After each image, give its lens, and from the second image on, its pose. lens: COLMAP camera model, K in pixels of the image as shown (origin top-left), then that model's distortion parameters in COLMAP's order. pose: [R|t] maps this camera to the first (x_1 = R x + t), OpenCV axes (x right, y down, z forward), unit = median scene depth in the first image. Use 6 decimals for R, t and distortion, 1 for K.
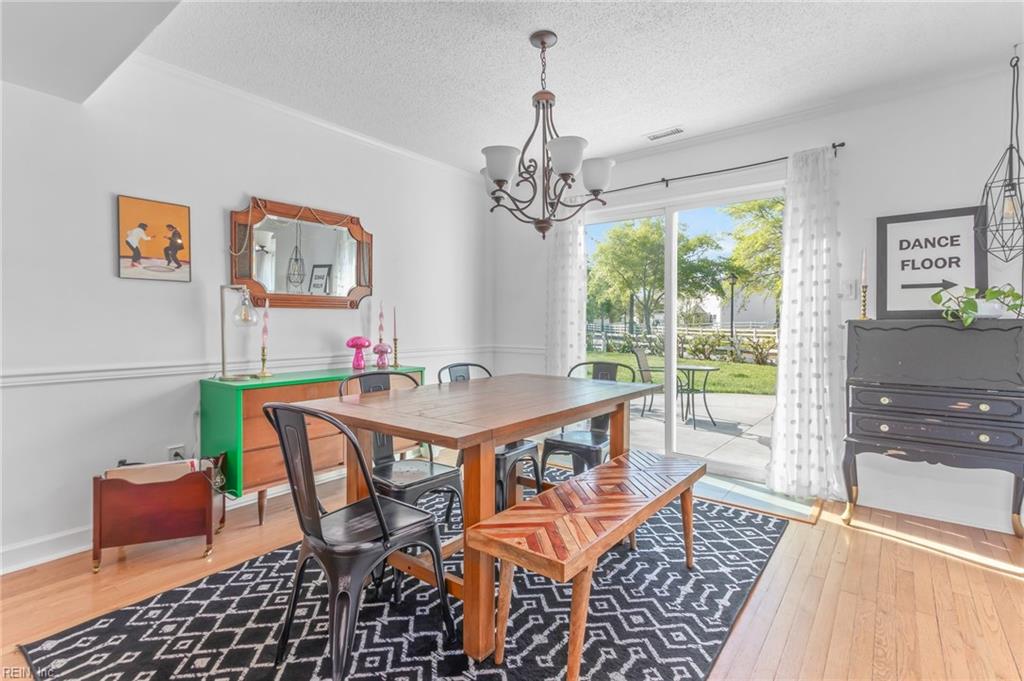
lens RADIAL K [[485.6, 0, 513.8], [0, 485.6, 331.6], [0, 0, 1]] dist [0.022442, 0.000163]
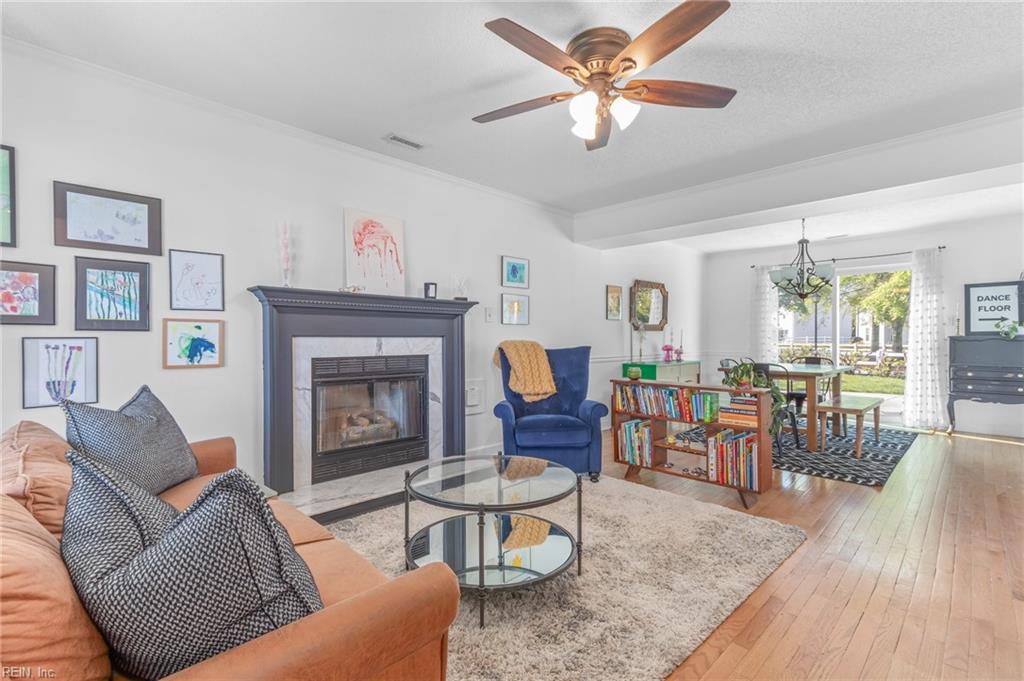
lens RADIAL K [[463.8, 0, 511.3], [0, 463.8, 340.4], [0, 0, 1]] dist [0.015938, 0.000164]
pose [[0.991176, -0.001020, -0.132546, -0.824520], [-0.000630, 0.999923, -0.012406, 0.018585], [0.132548, 0.012380, 0.991099, -1.124173]]
